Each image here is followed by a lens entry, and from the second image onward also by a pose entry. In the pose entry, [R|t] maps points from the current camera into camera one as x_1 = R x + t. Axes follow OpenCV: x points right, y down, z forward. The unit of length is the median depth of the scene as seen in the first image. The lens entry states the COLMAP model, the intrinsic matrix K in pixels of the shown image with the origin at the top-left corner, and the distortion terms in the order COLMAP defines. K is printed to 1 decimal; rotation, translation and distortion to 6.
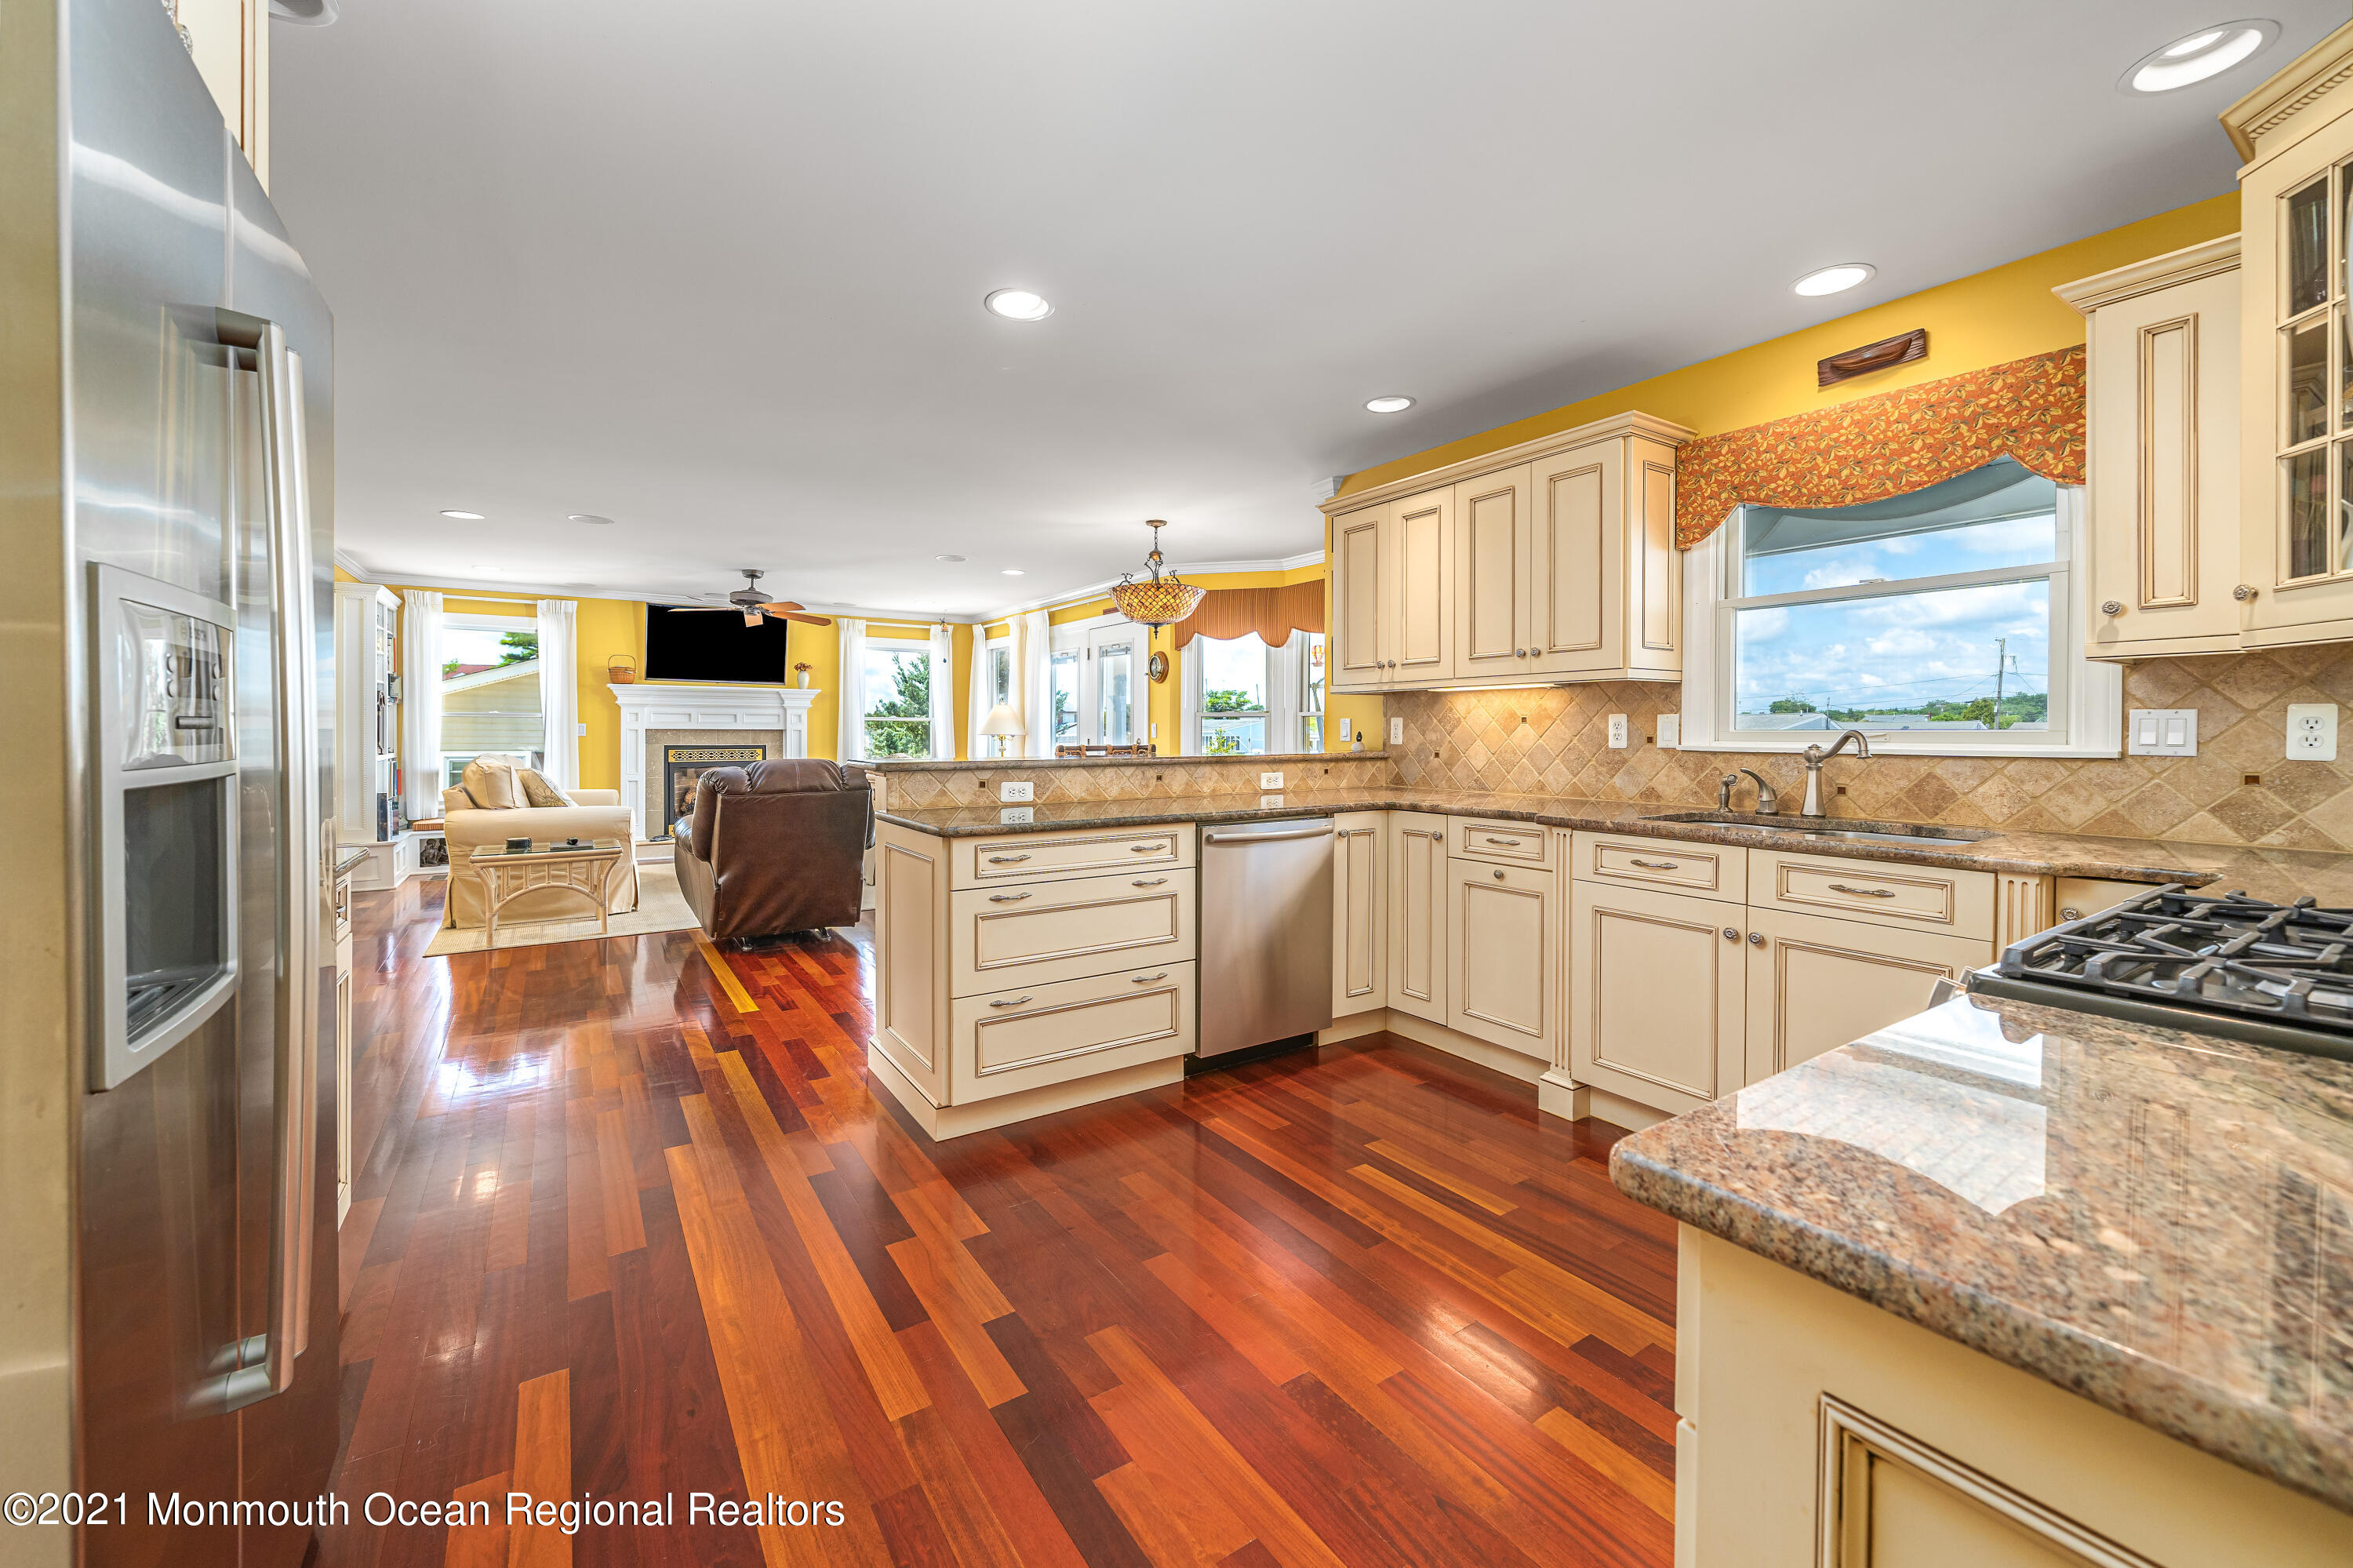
lens RADIAL K [[883.1, 0, 1087.0], [0, 883.1, 741.8], [0, 0, 1]] dist [0.000253, 0.000001]
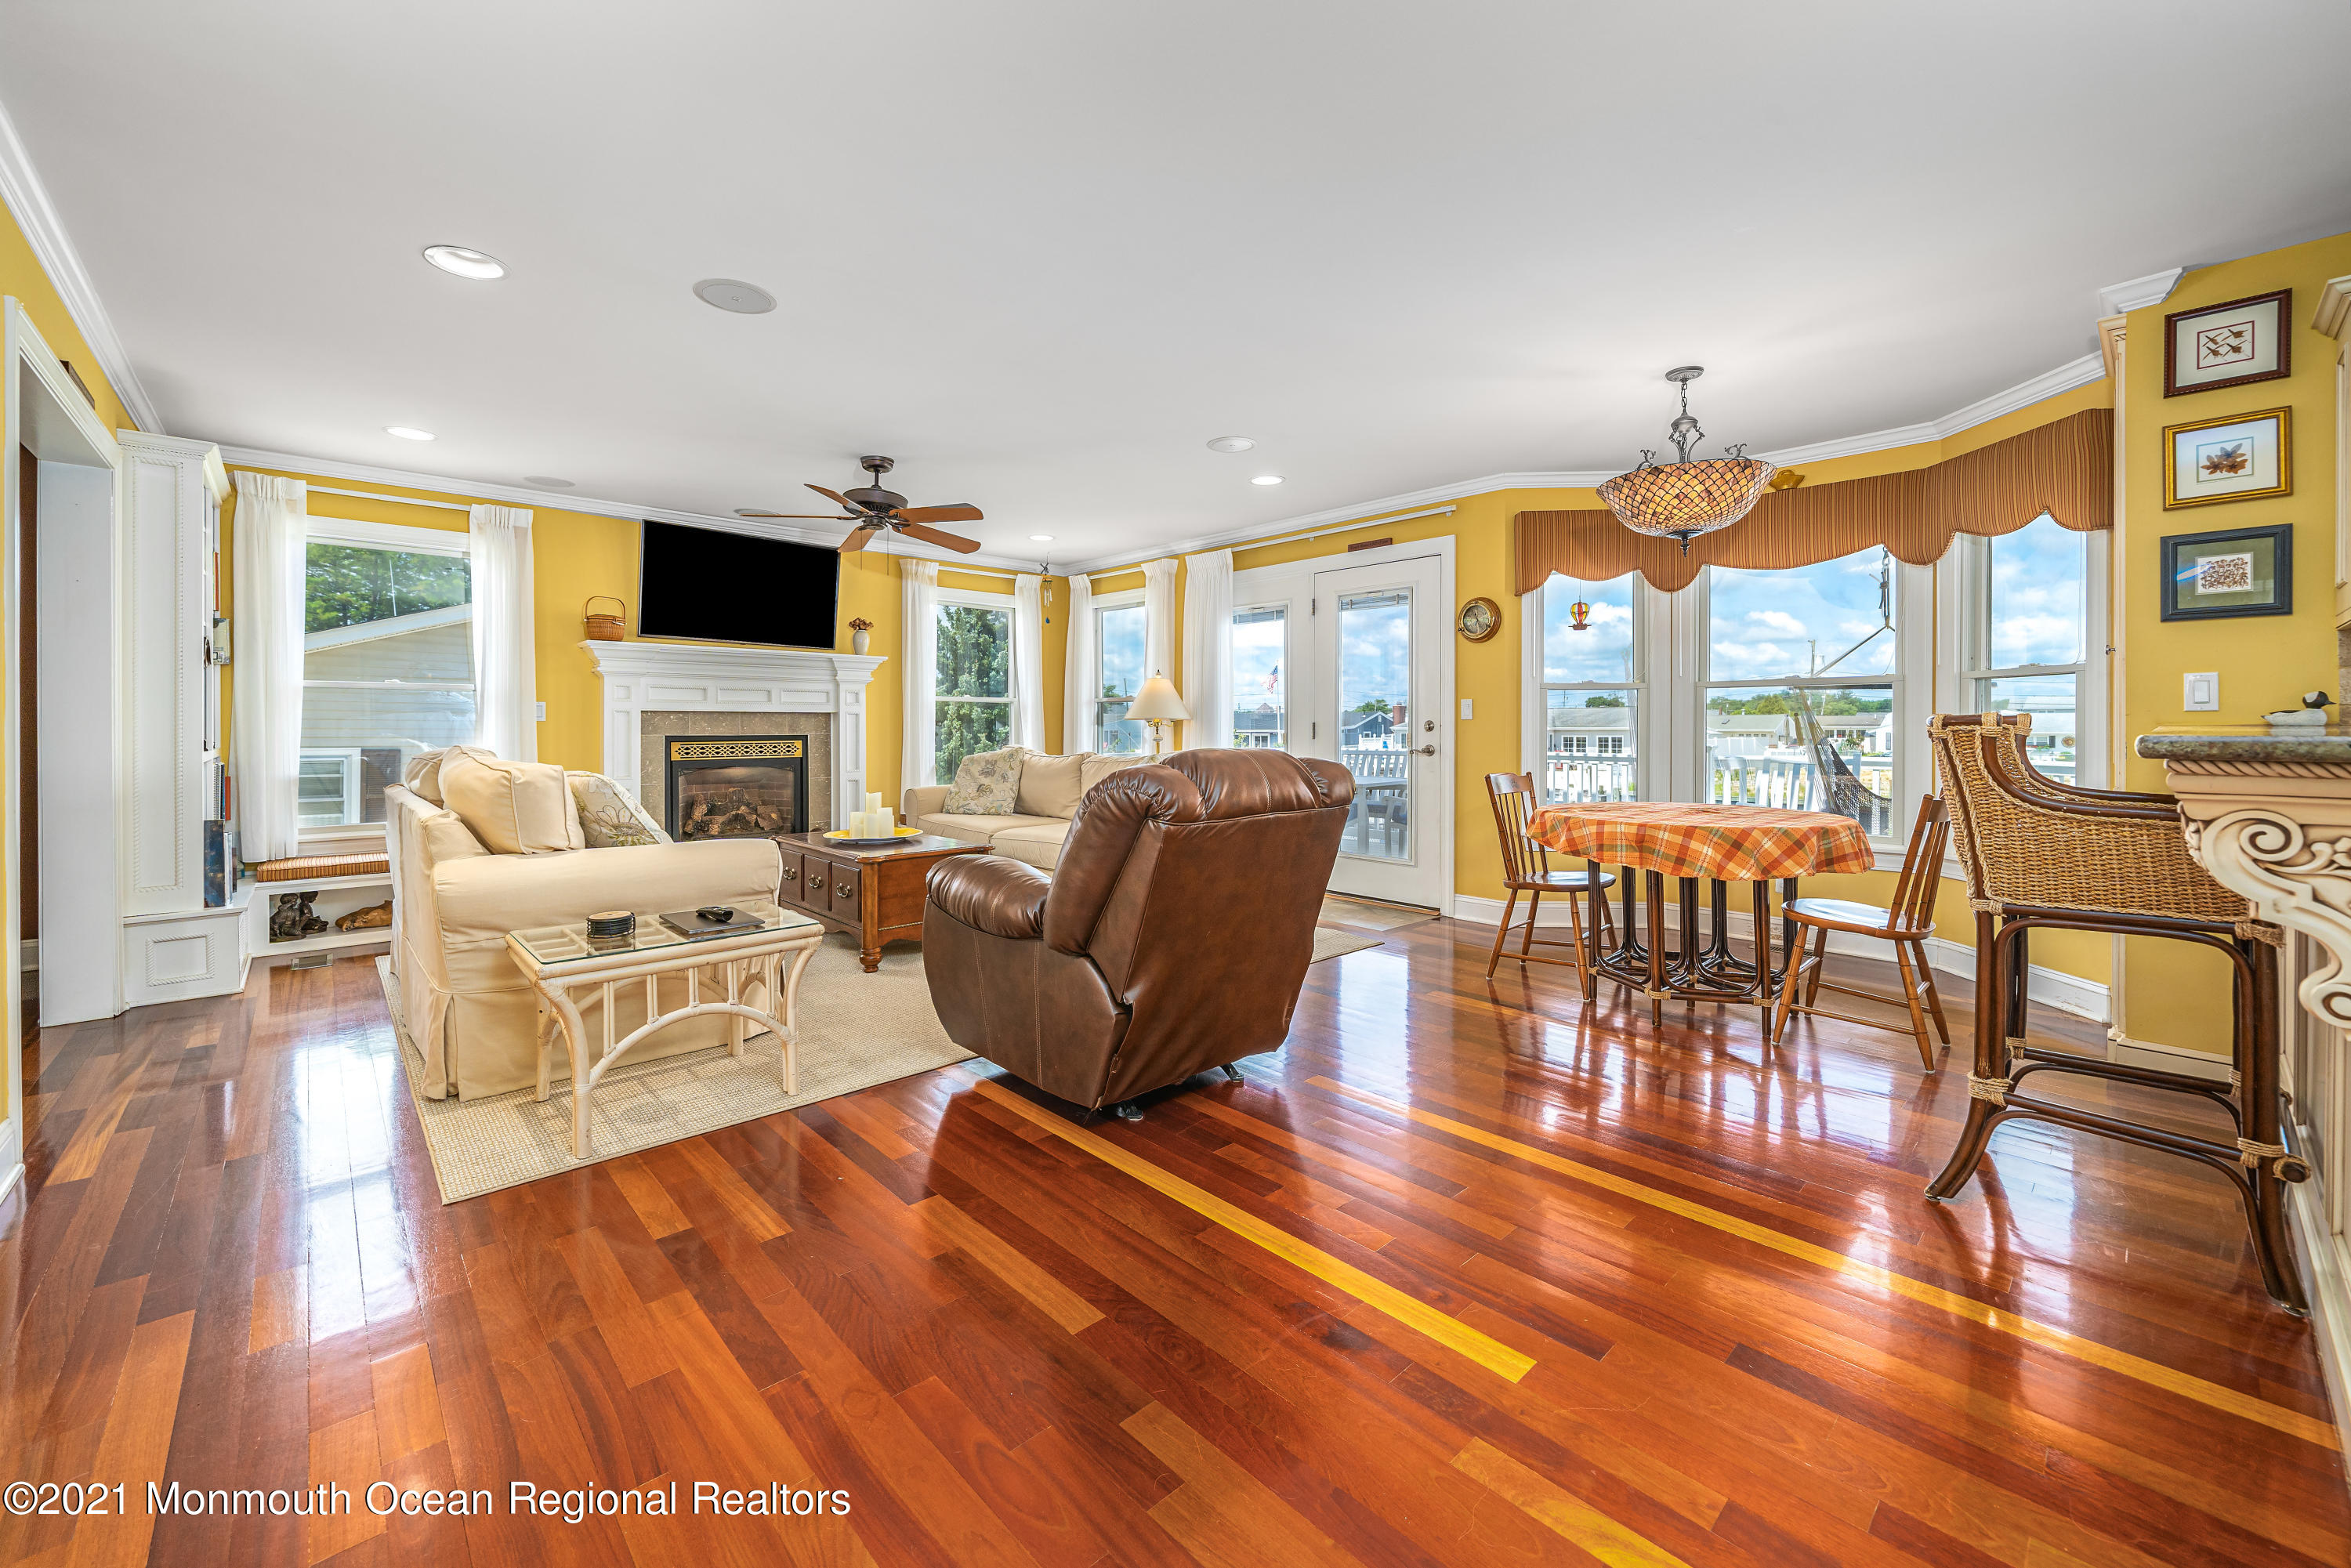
lens RADIAL K [[925.7, 0, 1138.1], [0, 925.7, 729.1], [0, 0, 1]] dist [-0.003284, -0.000222]
pose [[0.983697, -0.003253, 0.179806, -0.262924], [0.004742, 0.999958, -0.007855, 0.006635], [-0.179773, 0.008580, 0.983671, 0.258884]]
